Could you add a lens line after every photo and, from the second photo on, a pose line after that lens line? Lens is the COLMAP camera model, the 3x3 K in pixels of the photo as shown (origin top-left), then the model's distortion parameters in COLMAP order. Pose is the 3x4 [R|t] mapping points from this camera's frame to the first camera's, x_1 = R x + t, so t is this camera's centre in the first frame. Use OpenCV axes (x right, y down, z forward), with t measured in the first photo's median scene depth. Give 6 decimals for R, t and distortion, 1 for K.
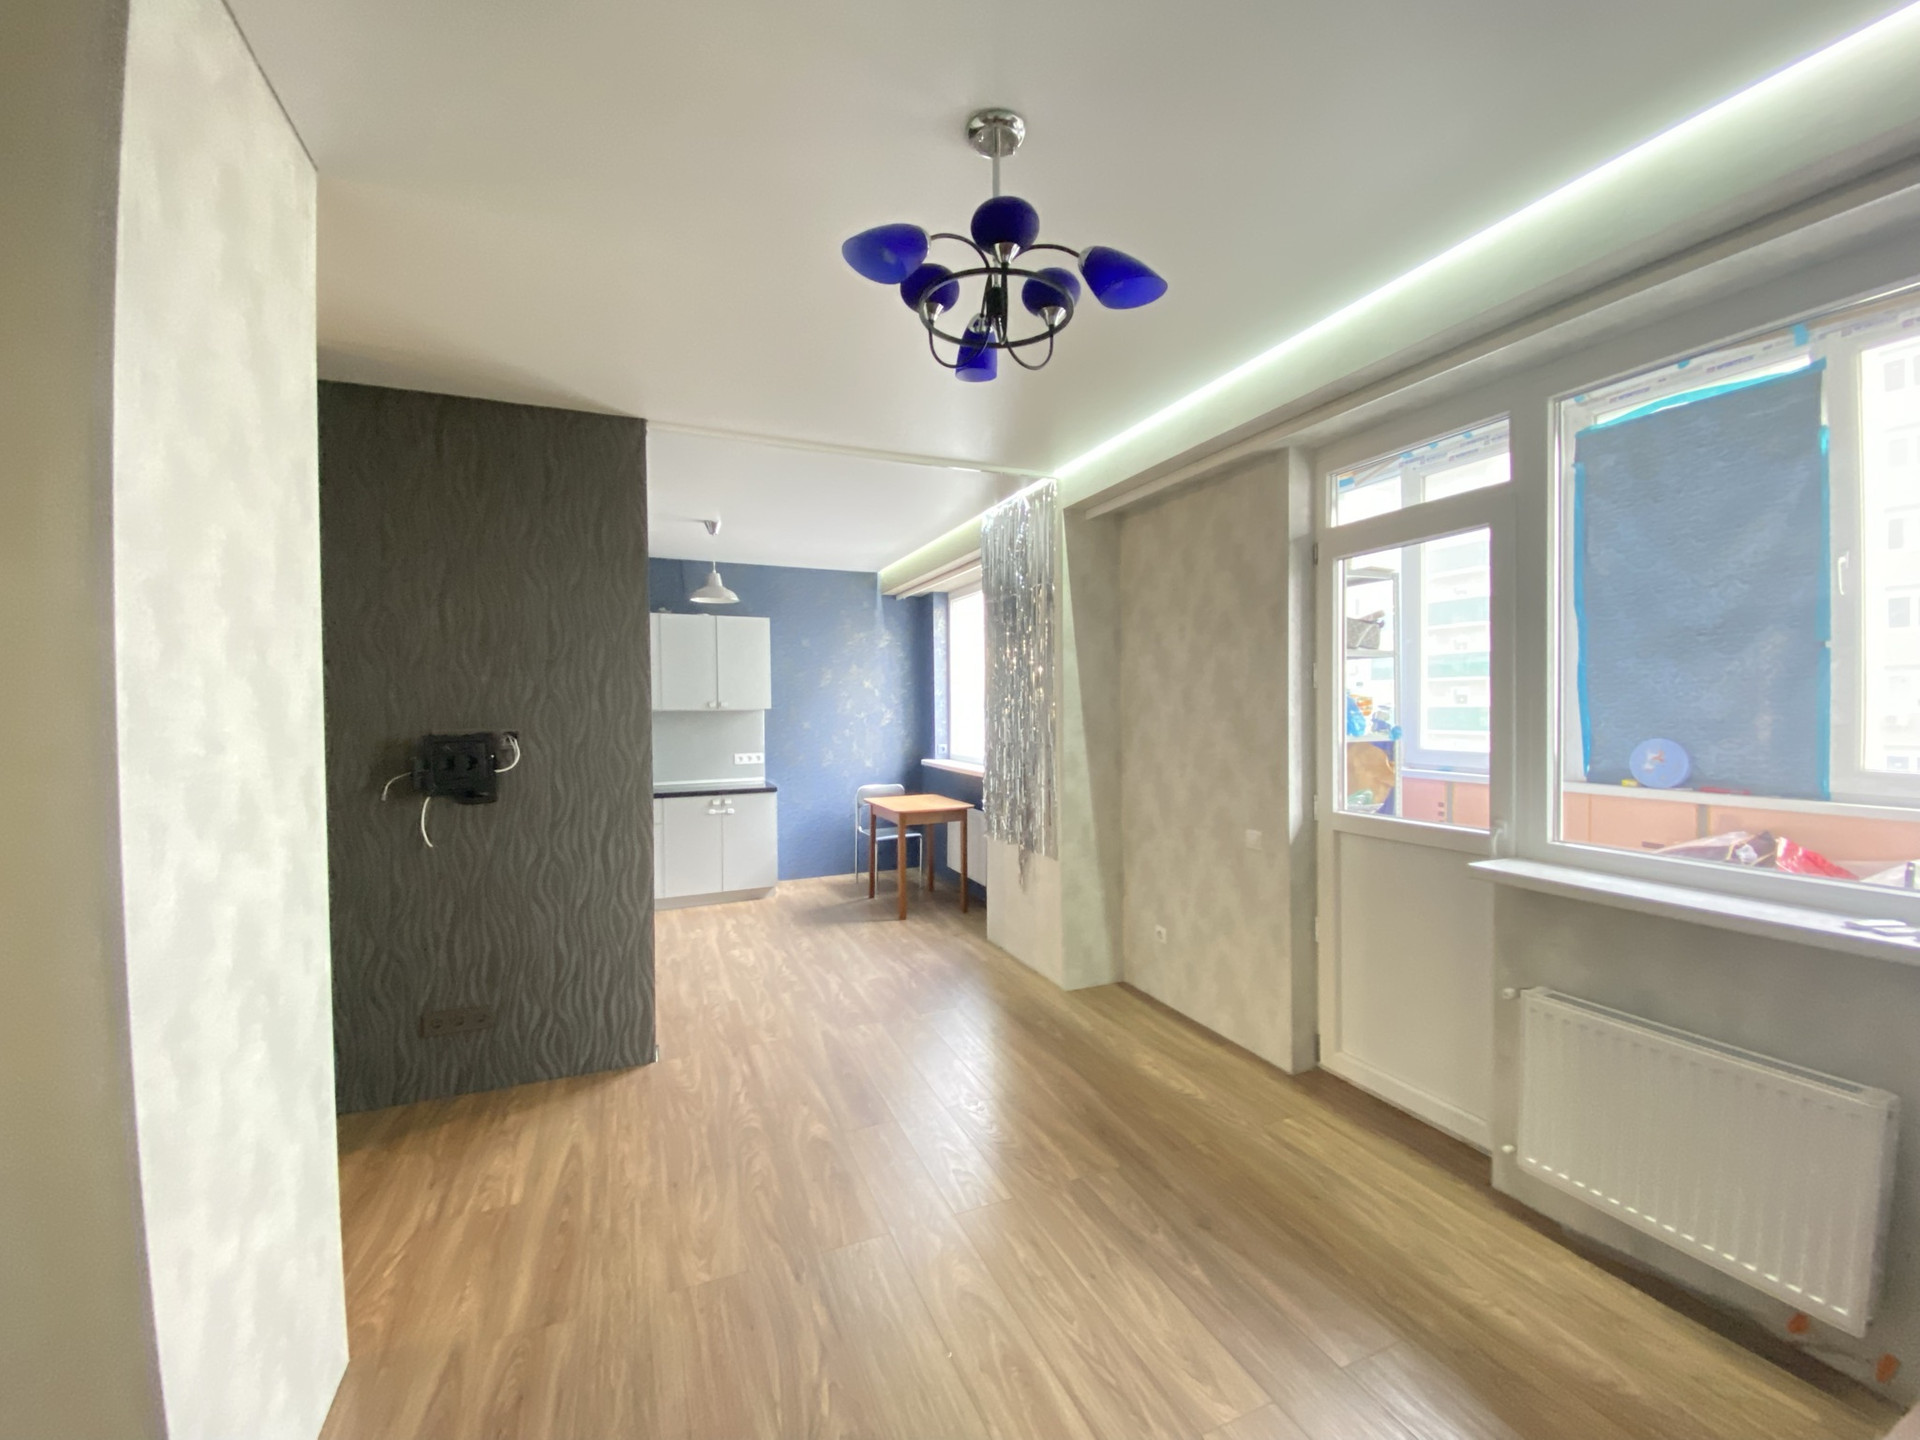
lens RADIAL K [[777.3, 0, 948.7], [0, 777.3, 720.1], [0, 0, 1]] dist [-0.002364, -0.007870]
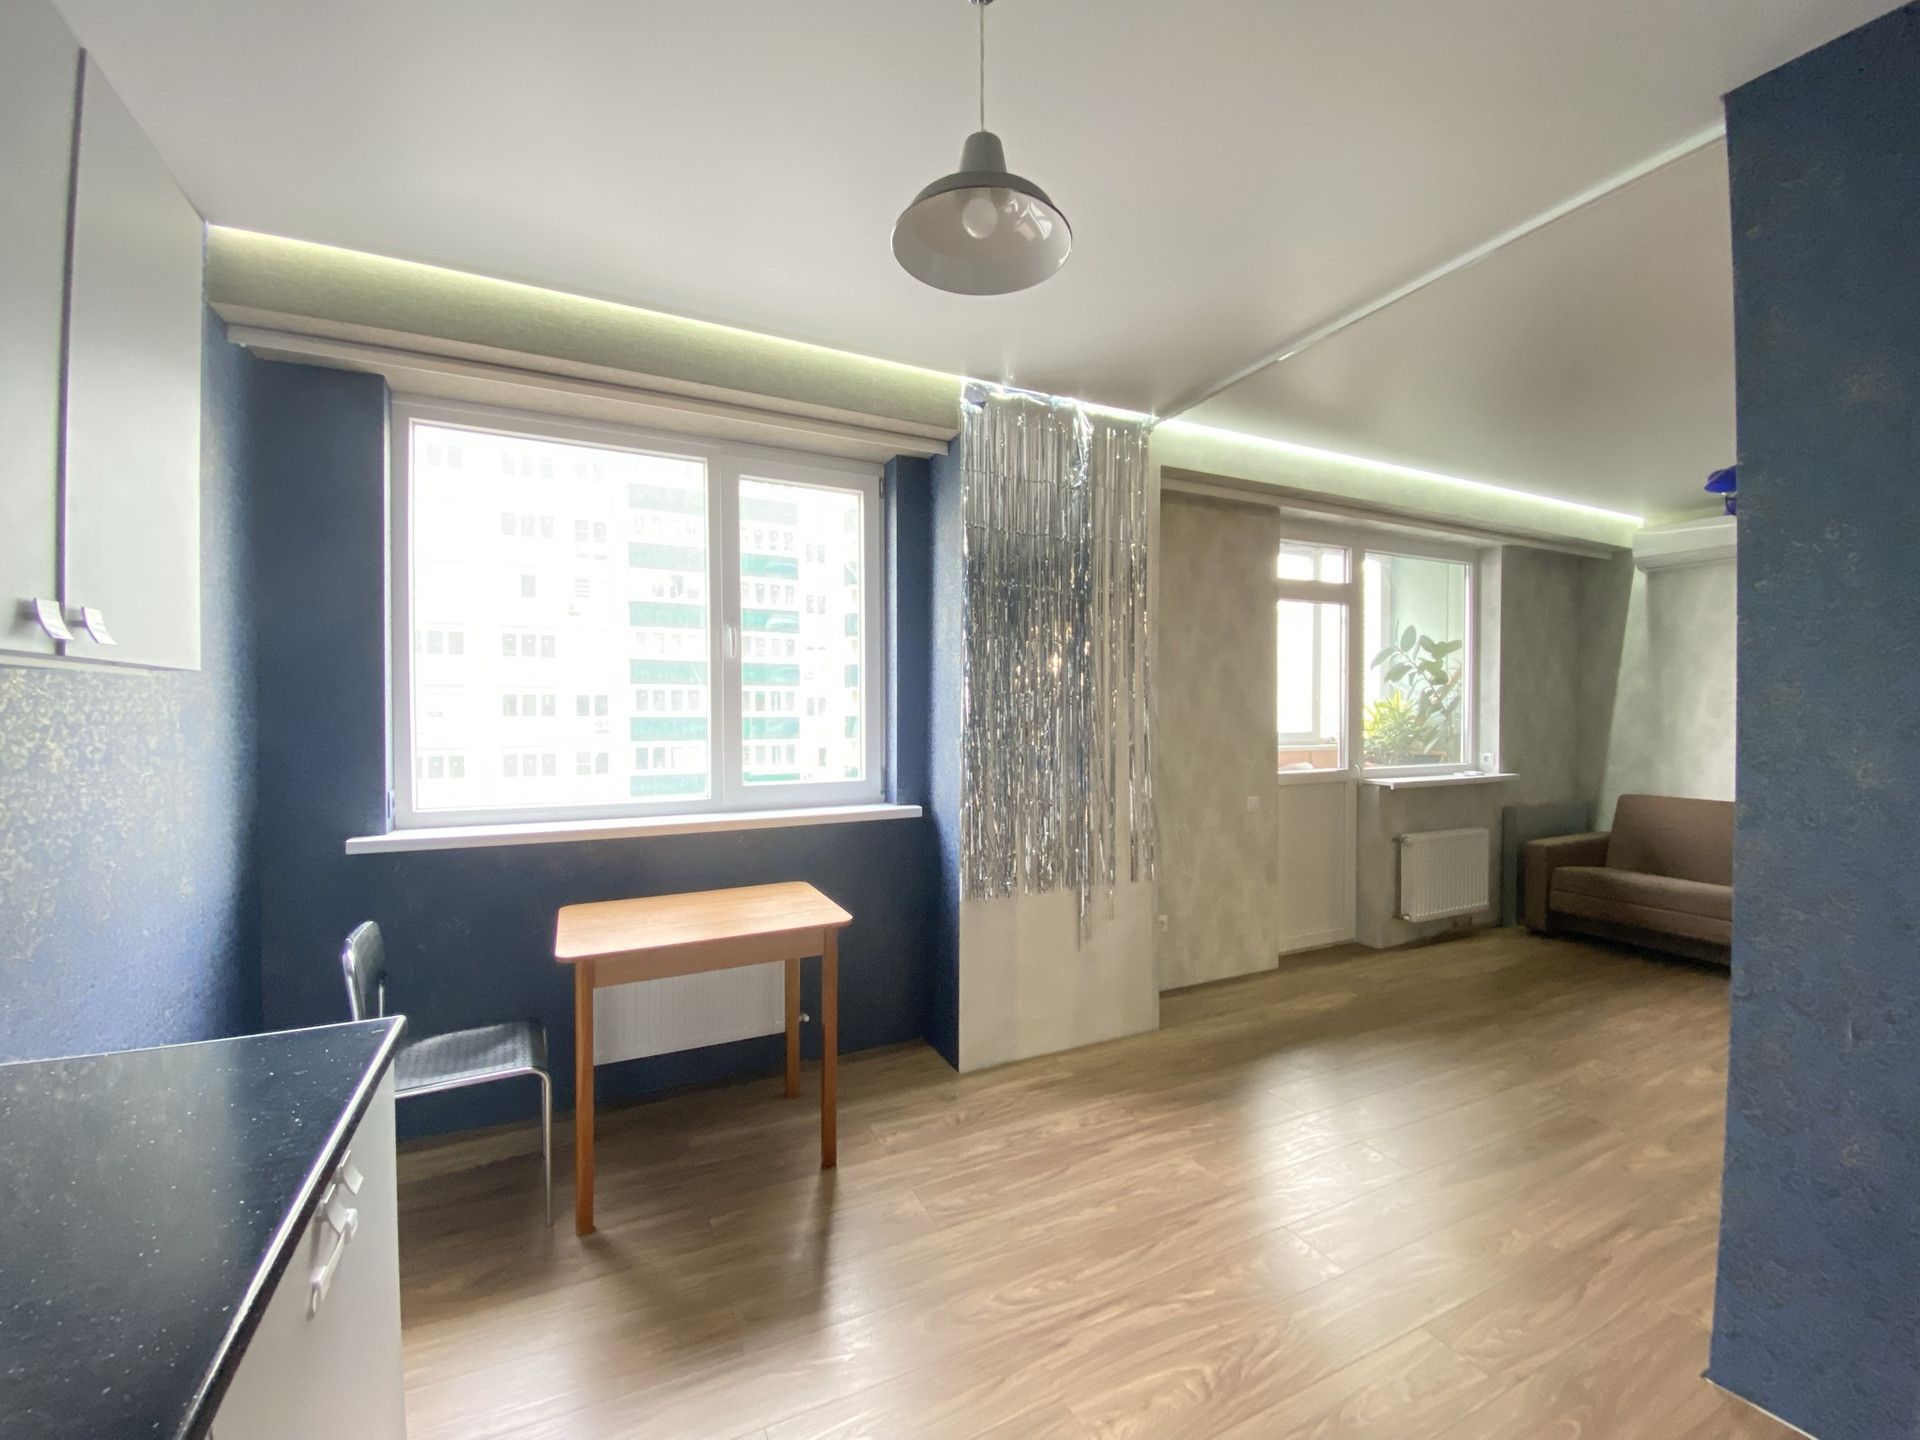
lens RADIAL K [[777.3, 0, 963.3], [0, 777.3, 720.1], [0, 0, 1]] dist [-0.002364, -0.007870]
pose [[-0.069684, -0.003464, 0.997563, -0.775433], [0.017737, 0.999832, 0.004711, 0.000857], [-0.997411, 0.018022, -0.069610, 1.437511]]
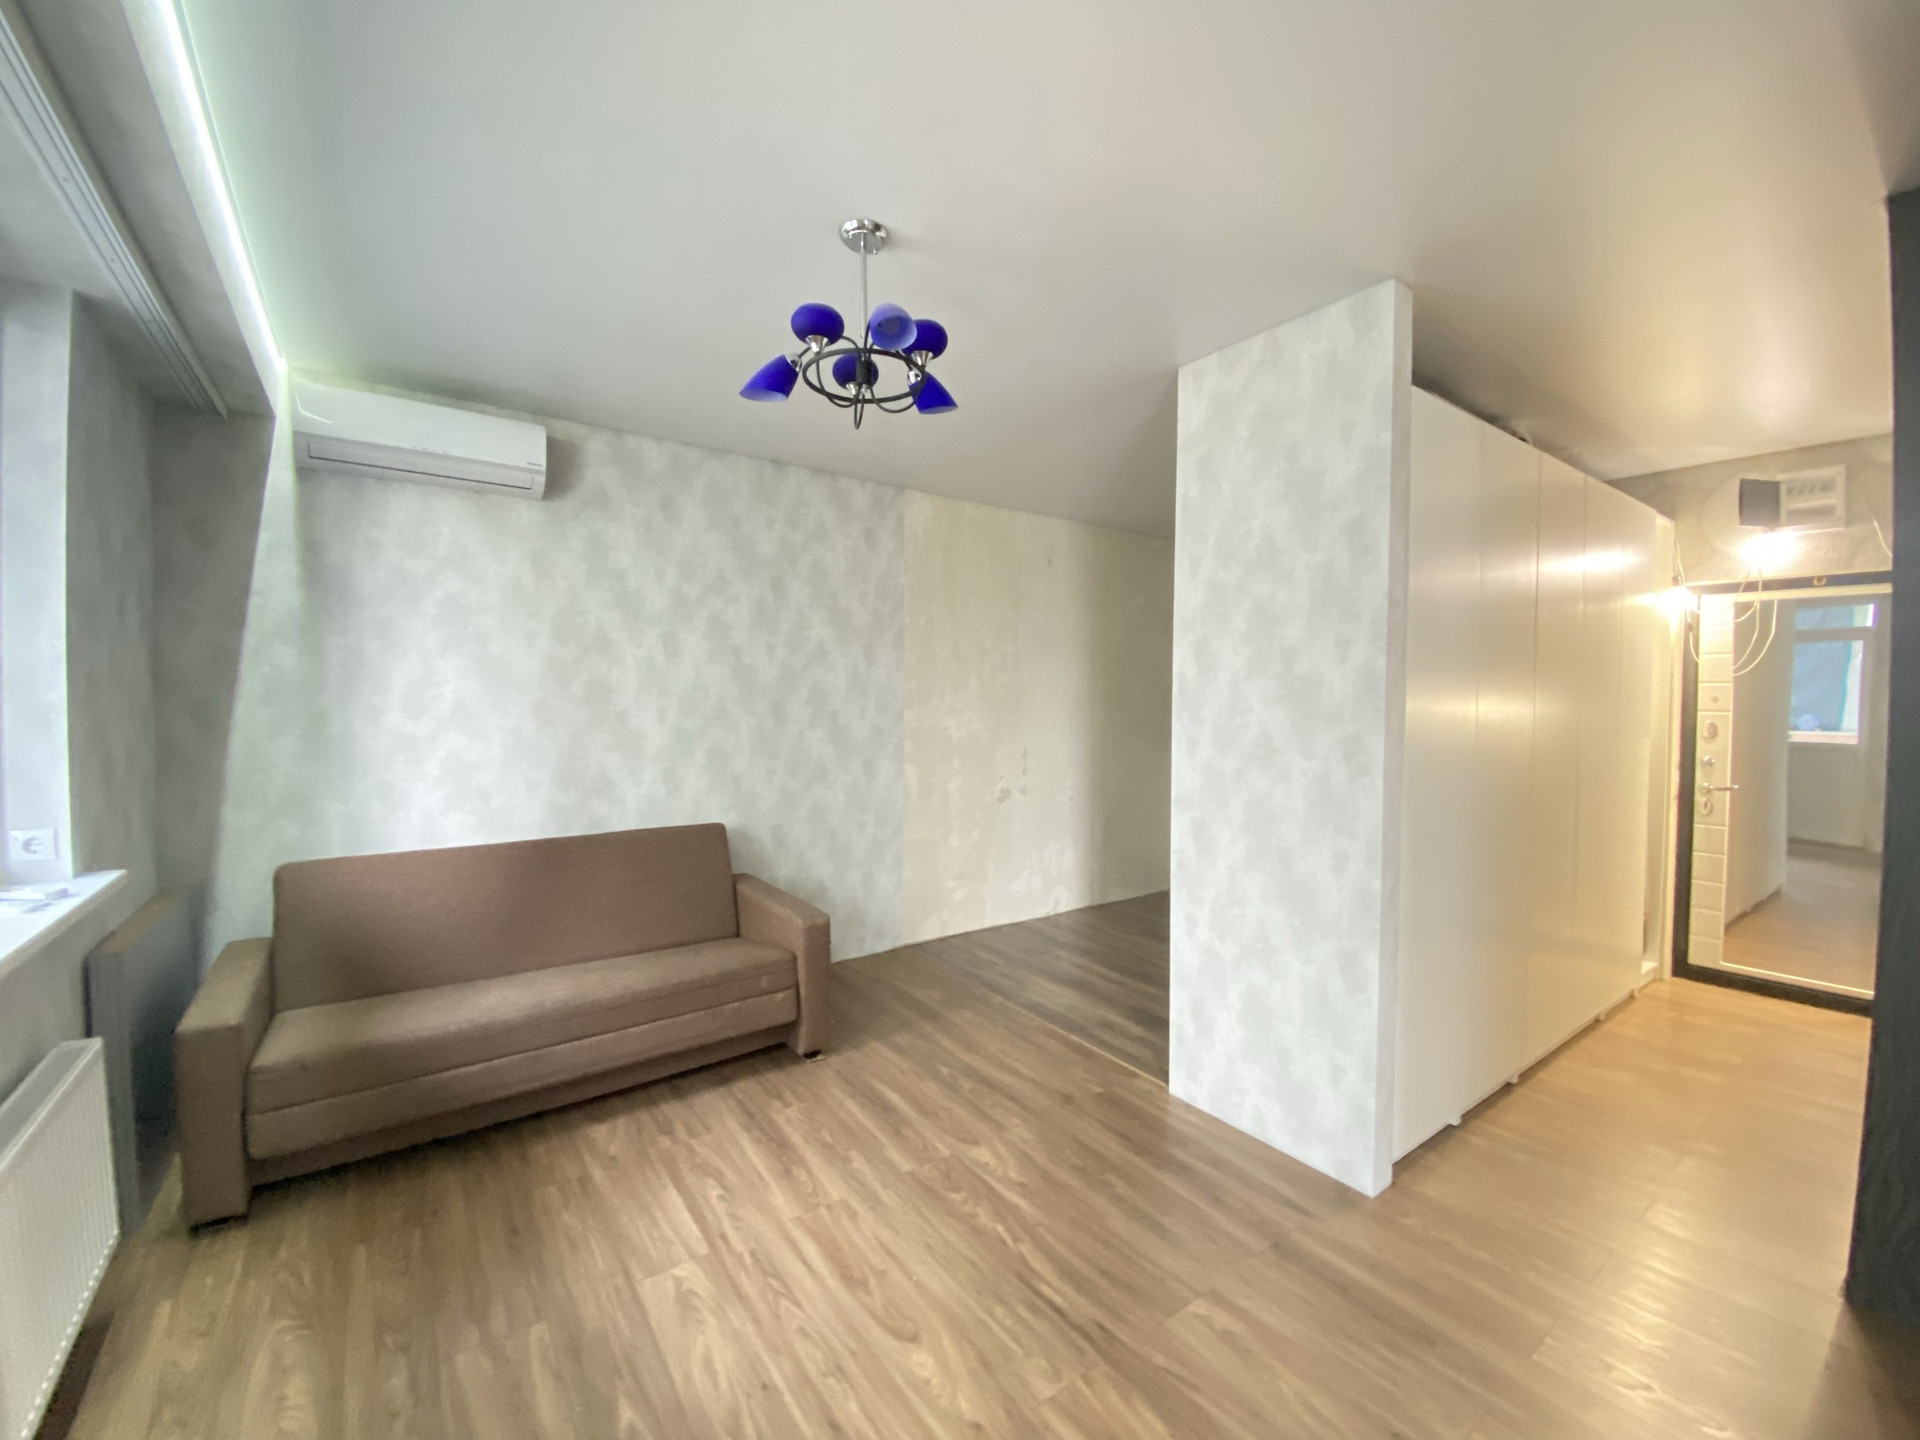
lens RADIAL K [[777.3, 0, 957.5], [0, 777.3, 725.9], [0, 0, 1]] dist [-0.002364, -0.007870]
pose [[-0.970995, 0.010098, -0.238888, 0.099940], [-0.001882, 0.998754, 0.049868, -0.012663], [0.239094, 0.048871, -0.969766, 1.025081]]
